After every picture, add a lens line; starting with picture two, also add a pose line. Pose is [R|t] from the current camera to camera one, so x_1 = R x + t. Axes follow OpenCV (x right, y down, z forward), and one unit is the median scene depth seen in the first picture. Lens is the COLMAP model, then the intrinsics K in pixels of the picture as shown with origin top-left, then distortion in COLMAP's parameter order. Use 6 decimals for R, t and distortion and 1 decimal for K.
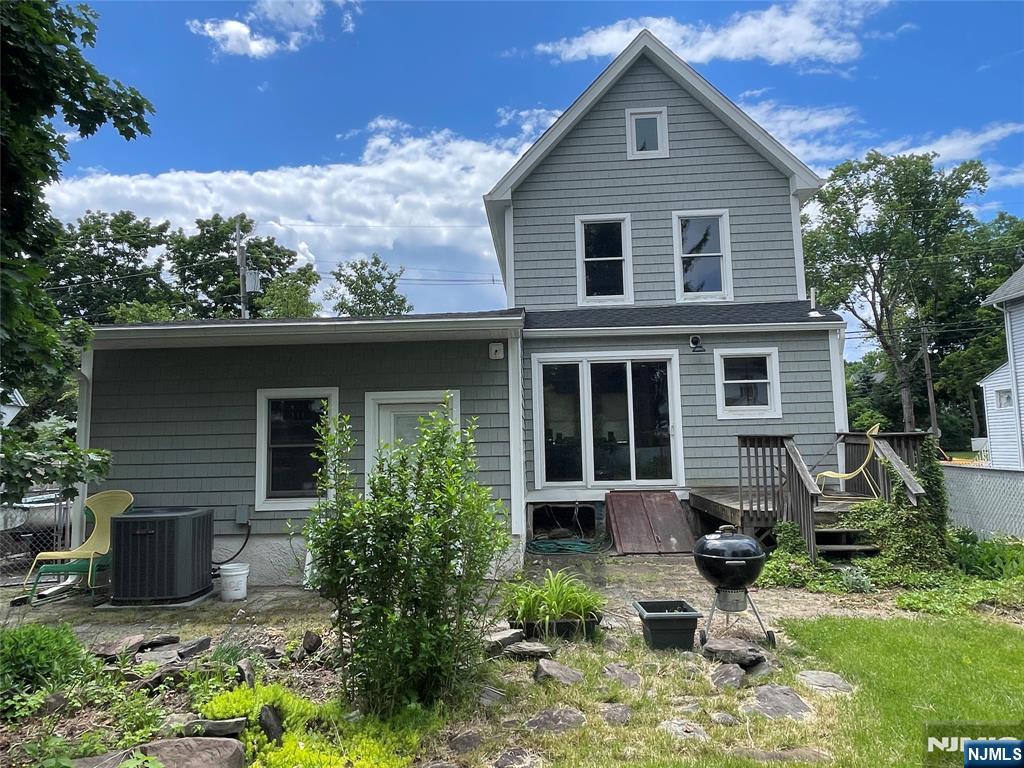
lens RADIAL K [[667.2, 0, 511.1], [0, 667.2, 377.0], [0, 0, 1]] dist [-0.001176, -0.005730]
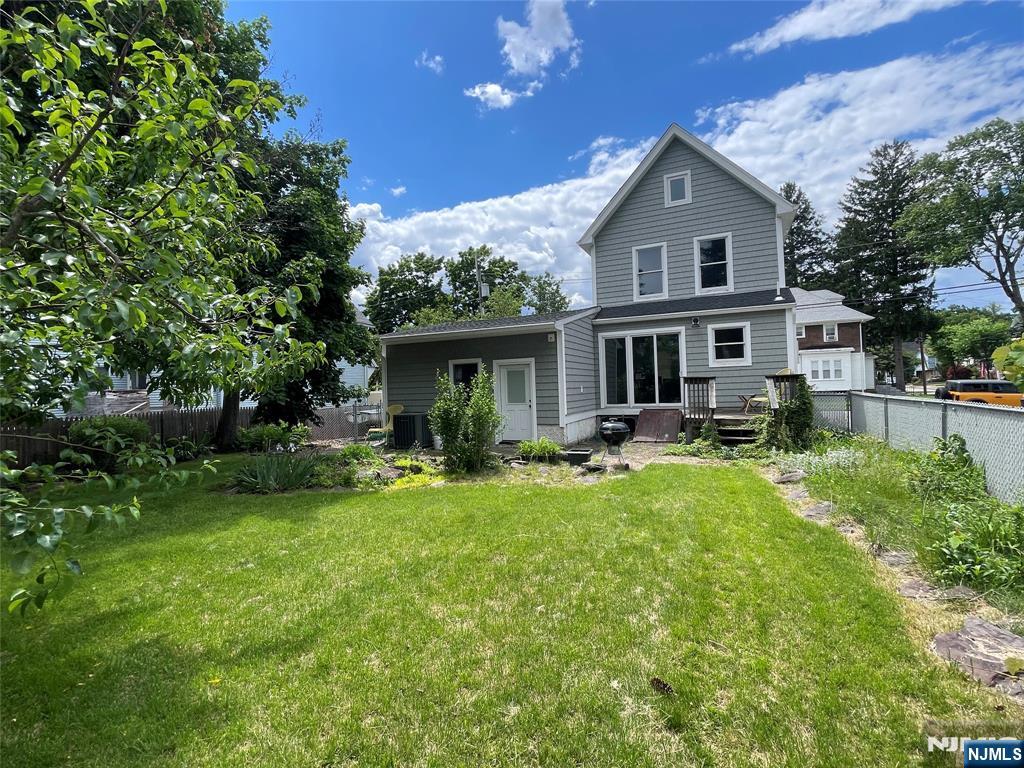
lens RADIAL K [[475.8, 0, 512.0], [0, 475.8, 384.0], [0, 0, 1]] dist [-0.003720, -0.000464]
pose [[0.929997, -0.011431, -0.367390, 0.250504], [0.046916, 0.995033, 0.087802, -0.019735], [0.364561, -0.098892, 0.925913, -0.246714]]
